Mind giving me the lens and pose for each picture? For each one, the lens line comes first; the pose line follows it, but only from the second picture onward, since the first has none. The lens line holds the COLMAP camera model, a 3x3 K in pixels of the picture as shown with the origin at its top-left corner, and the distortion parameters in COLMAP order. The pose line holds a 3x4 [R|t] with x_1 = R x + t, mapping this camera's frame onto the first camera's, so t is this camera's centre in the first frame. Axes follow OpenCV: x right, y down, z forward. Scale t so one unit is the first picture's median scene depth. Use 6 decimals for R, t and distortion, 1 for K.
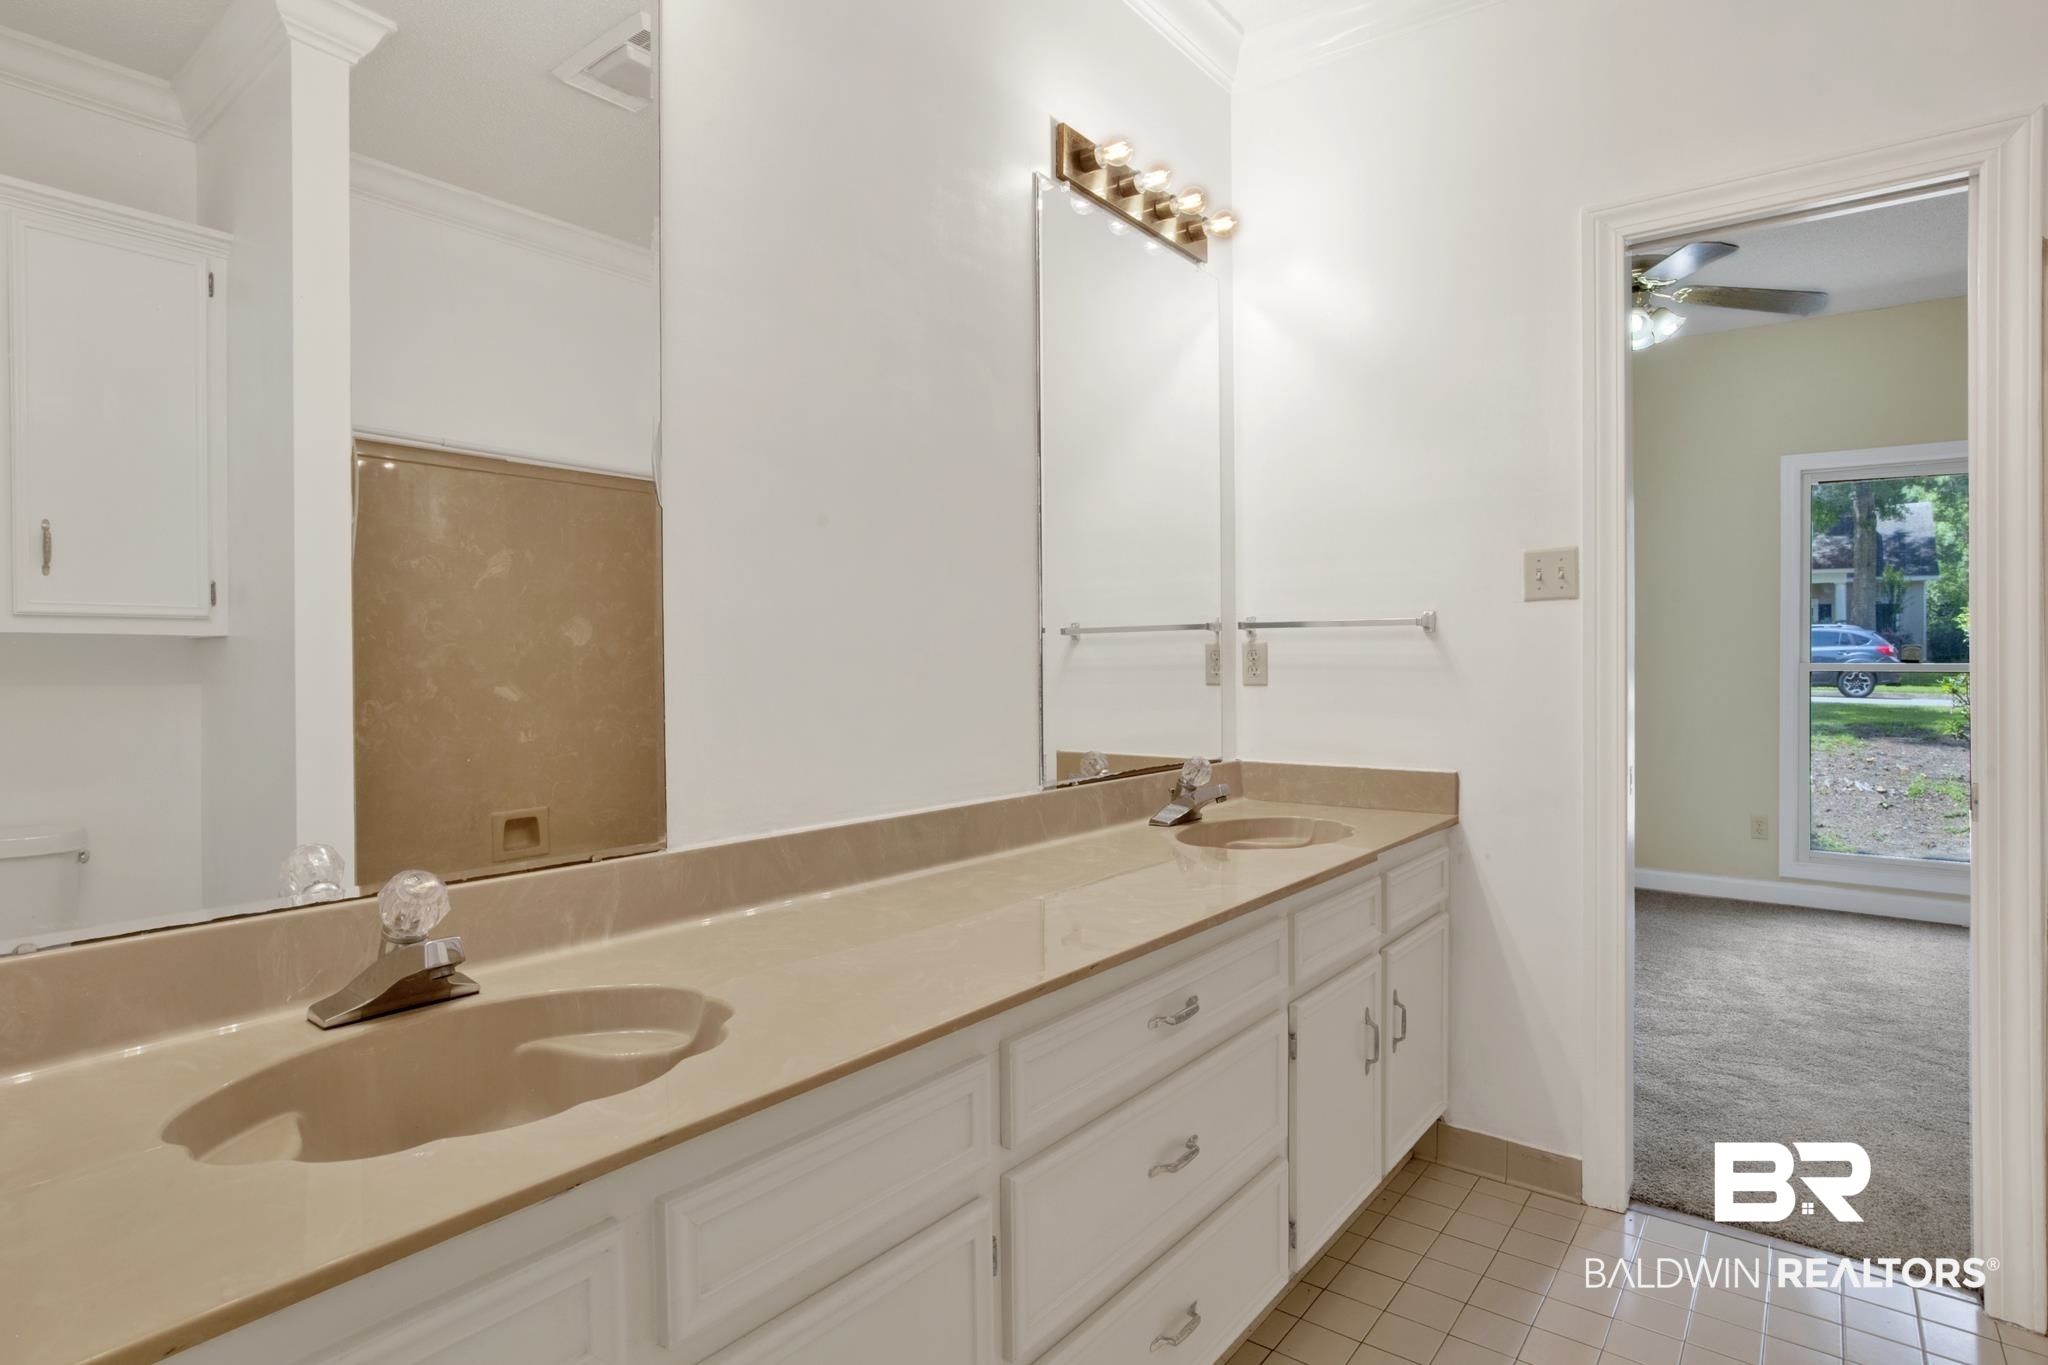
lens RADIAL K [[1064.1, 0, 1009.8], [0, 1064.1, 675.1], [0, 0, 1]] dist [-0.040020, 0.000286]
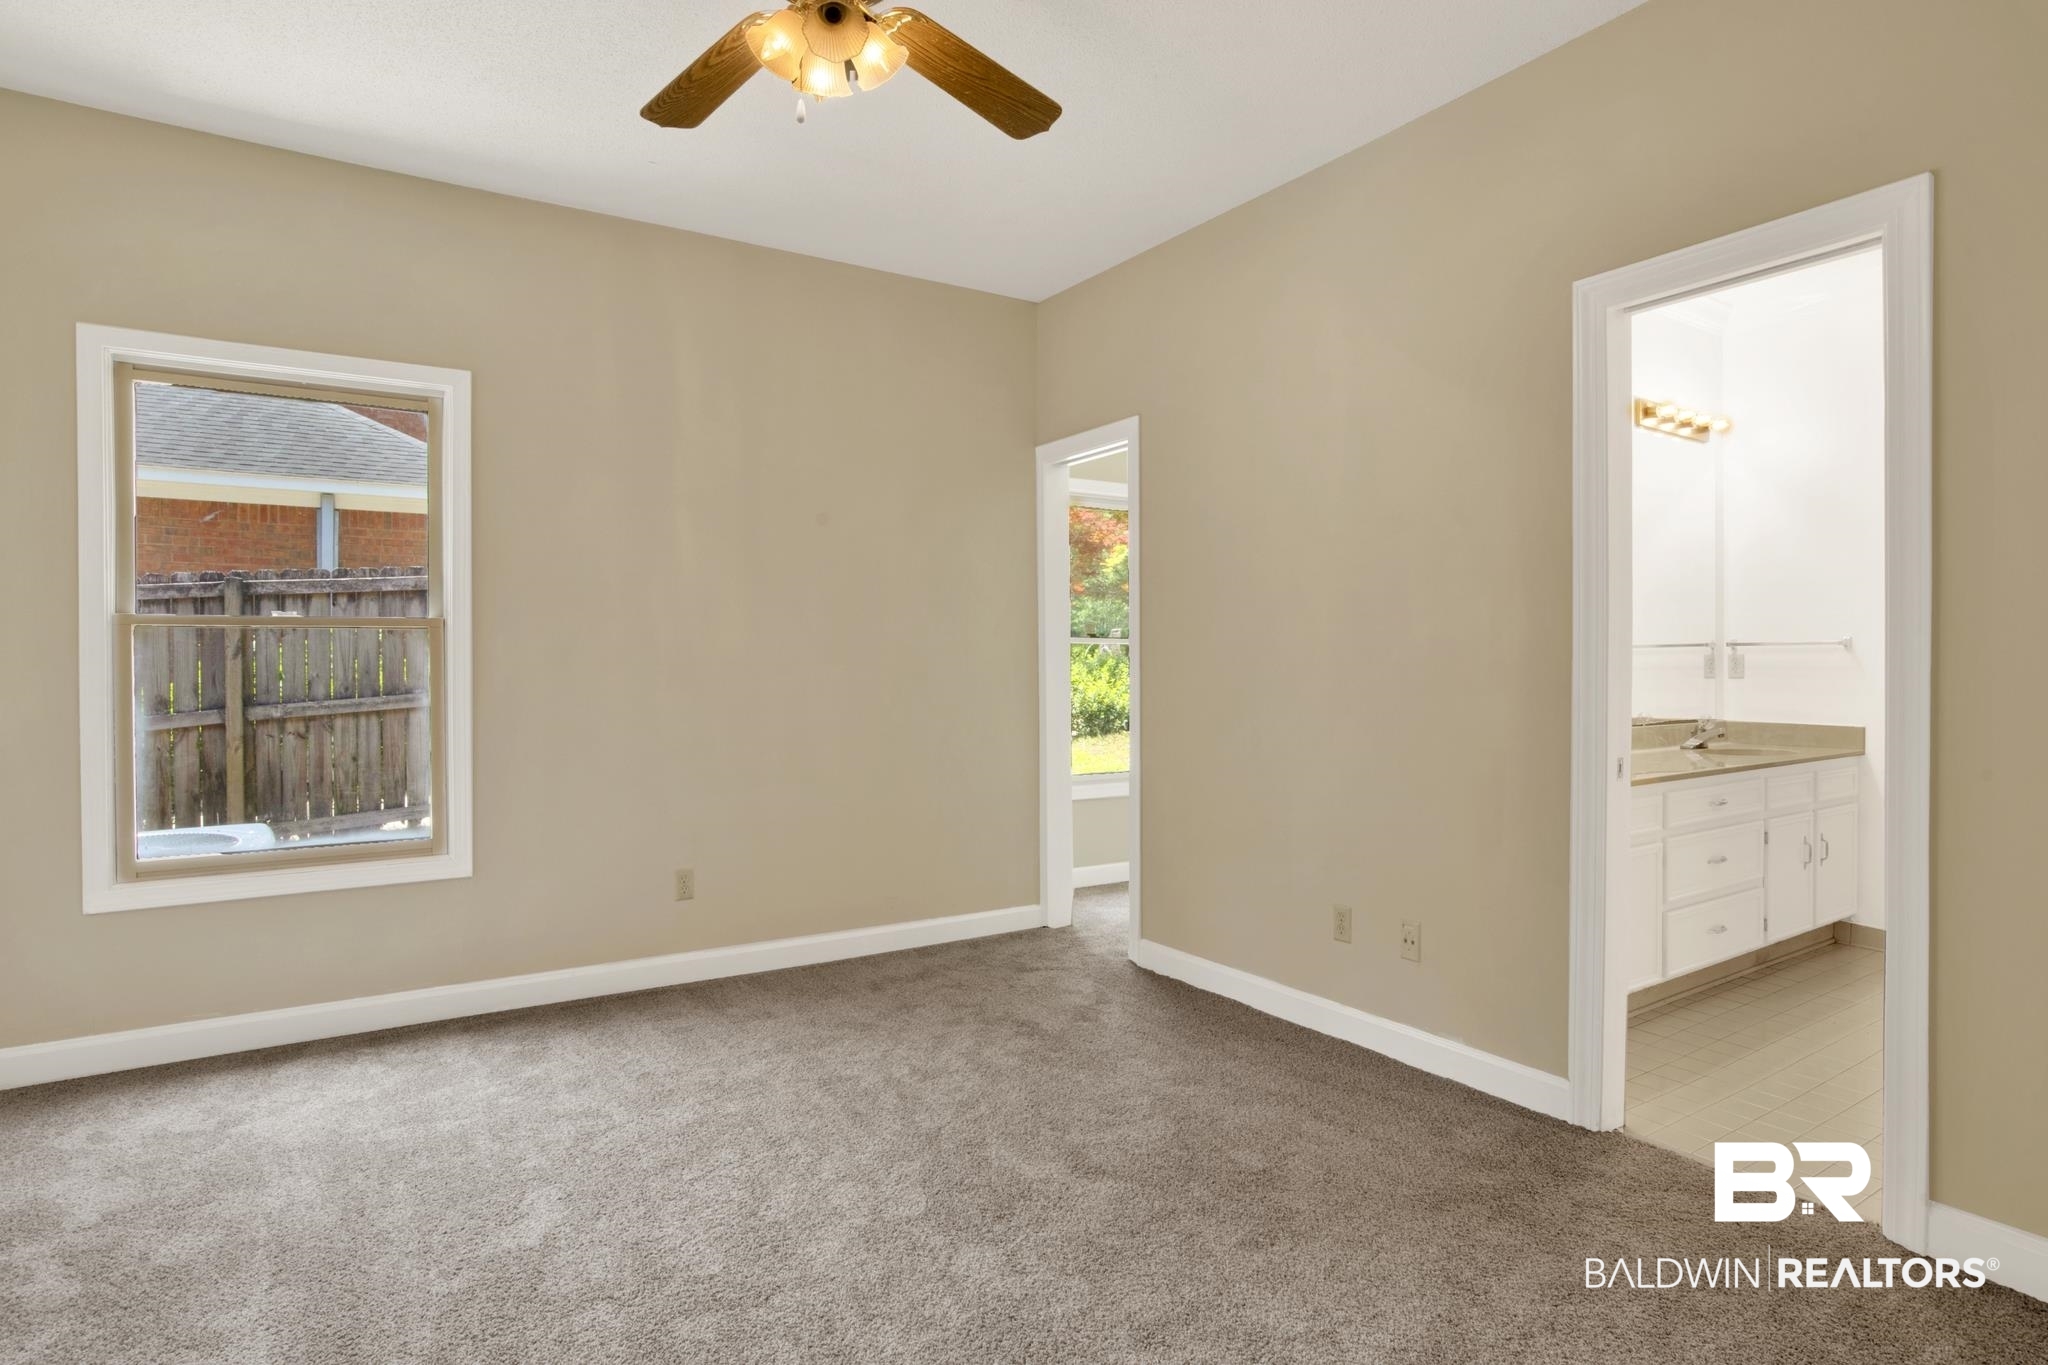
lens RADIAL K [[1064.1, 0, 1040.5], [0, 1064.1, 687.1], [0, 0, 1]] dist [-0.040020, 0.000286]
pose [[0.950787, 0.008723, -0.309721, -0.373064], [-0.004742, 0.999896, 0.013605, 0.006908], [0.309808, -0.011467, 0.950730, -1.141634]]
